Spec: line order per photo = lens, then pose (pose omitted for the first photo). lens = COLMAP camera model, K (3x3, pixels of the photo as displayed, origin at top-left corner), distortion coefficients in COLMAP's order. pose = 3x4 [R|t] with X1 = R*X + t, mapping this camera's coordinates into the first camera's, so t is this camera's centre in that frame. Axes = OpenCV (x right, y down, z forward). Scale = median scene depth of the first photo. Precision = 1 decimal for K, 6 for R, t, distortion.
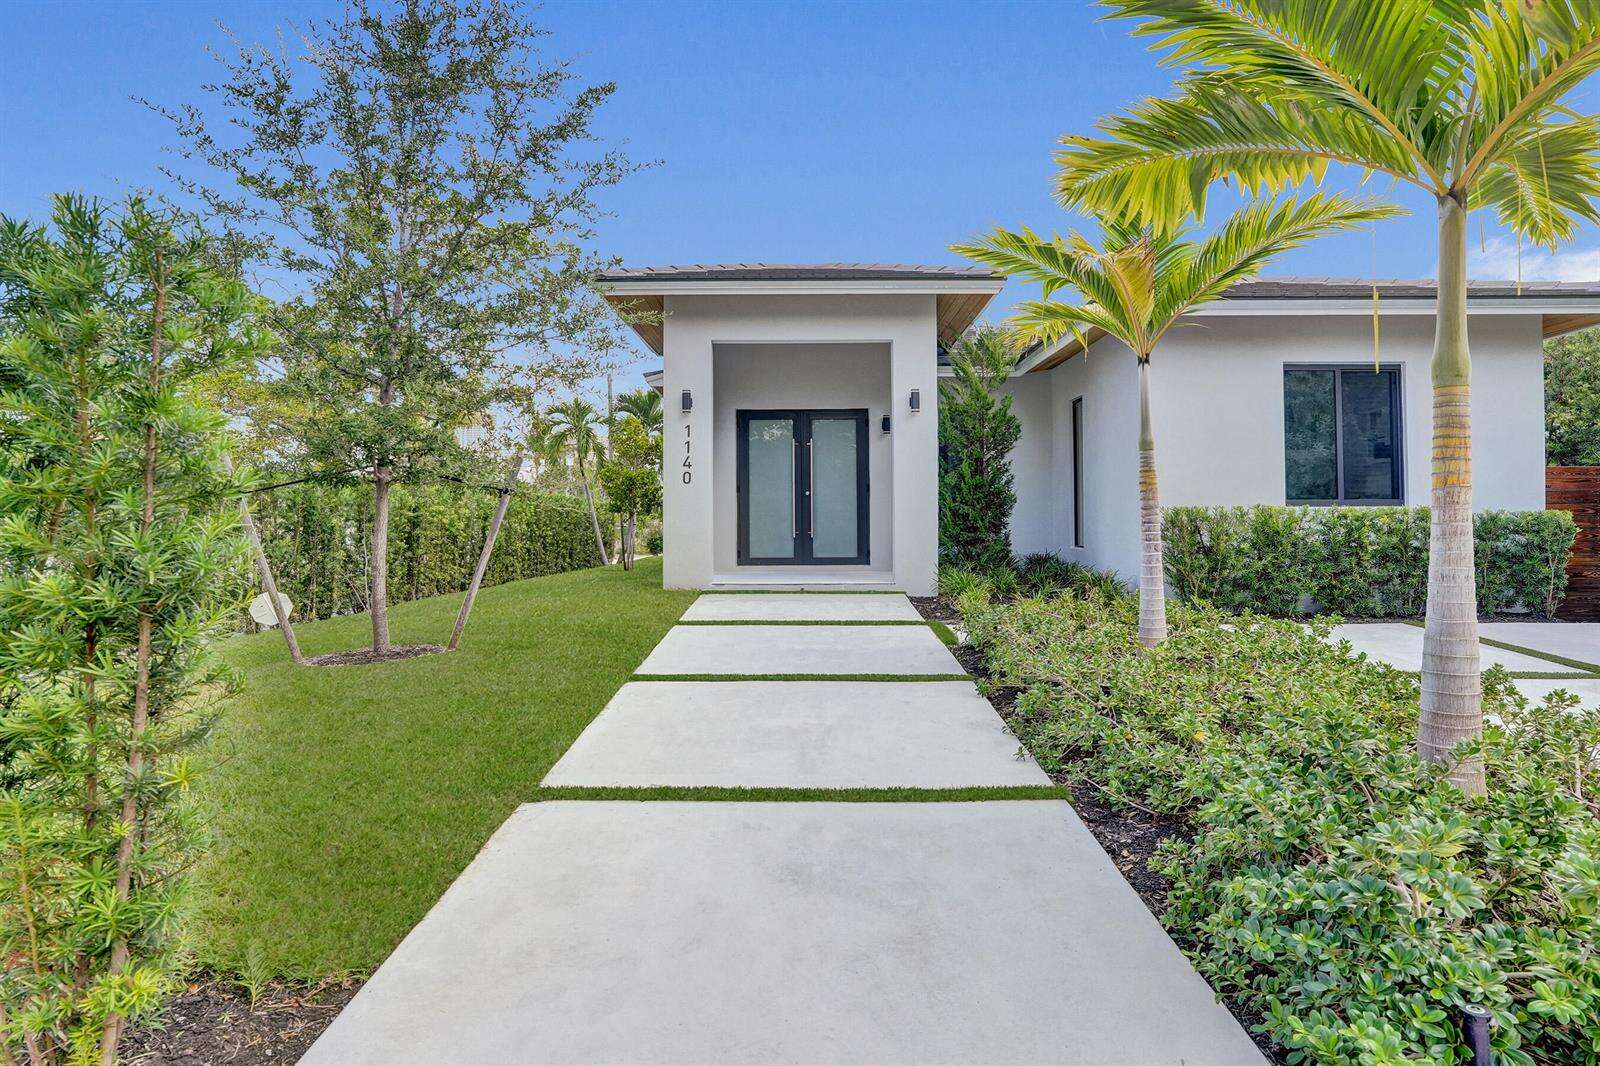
lens RADIAL K [[829.7, 0, 799.9], [0, 829.7, 498.8], [0, 0, 1]] dist [-0.000018, -0.000005]
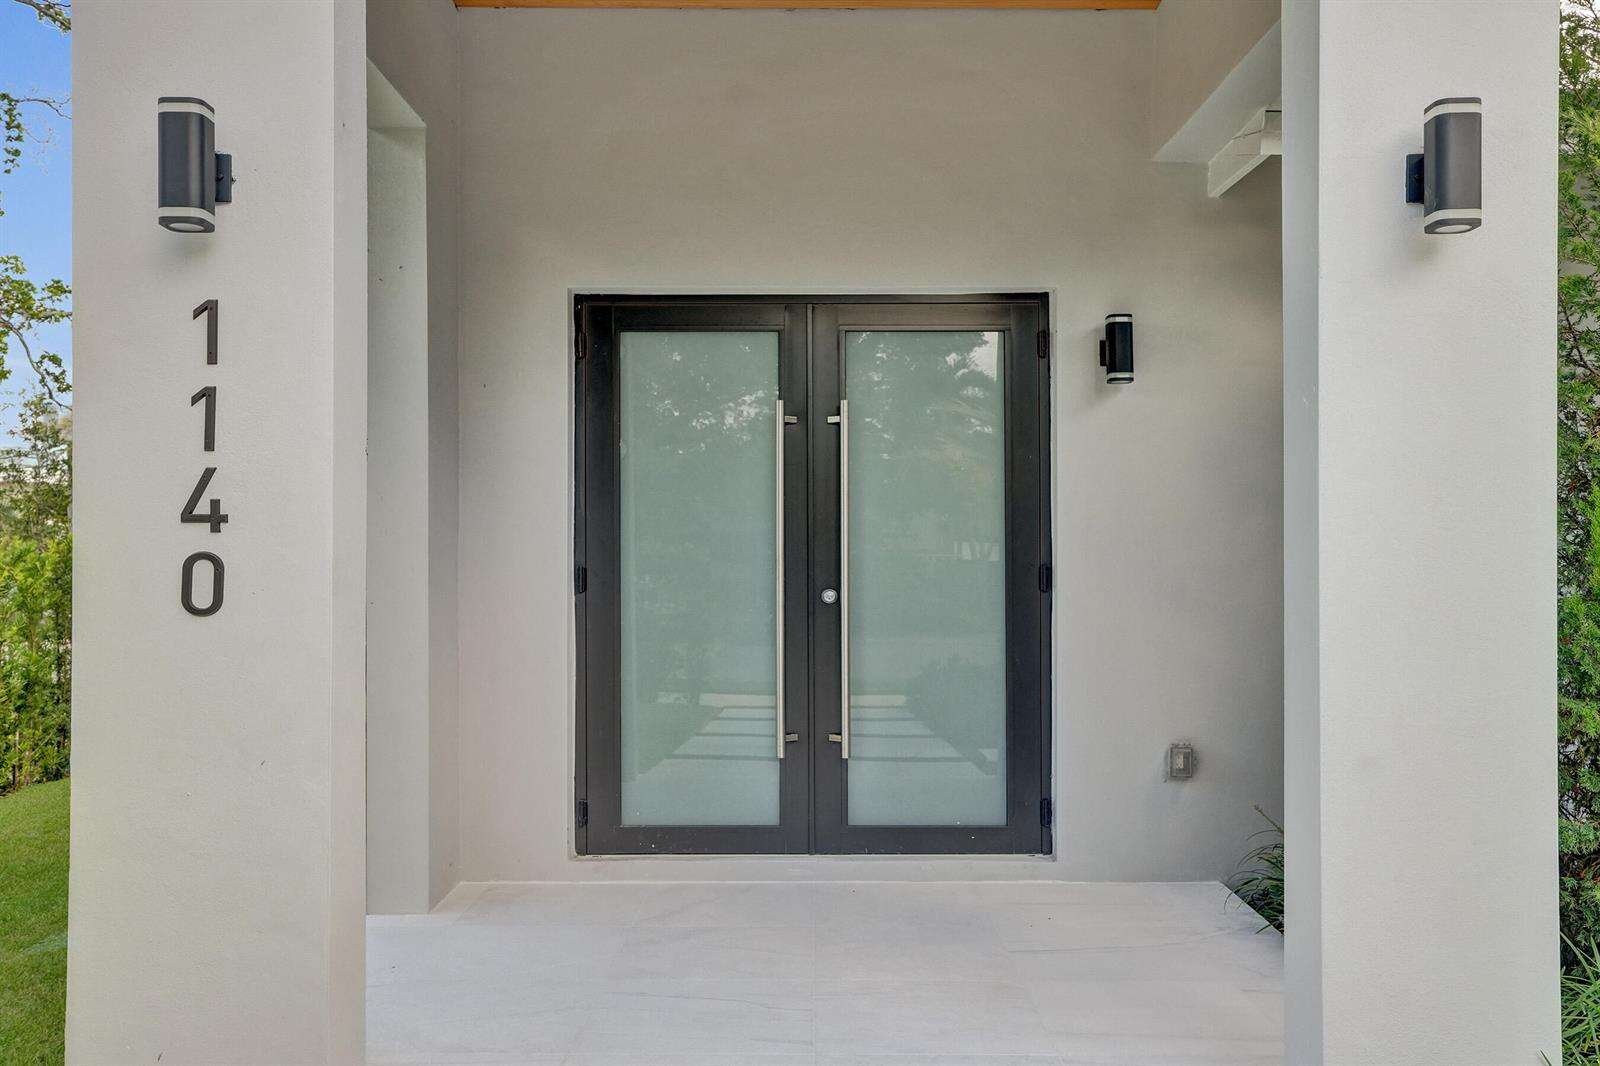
lens RADIAL K [[1288.2, 0, 800.0], [0, 1288.2, 533.0], [0, 0, 1]] dist [0.000358, 0.000365]
pose [[0.999954, 0.003072, 0.009089, -0.004685], [-0.003157, 0.999951, 0.009411, -0.031897], [-0.009059, -0.009440, 0.999914, 0.570033]]
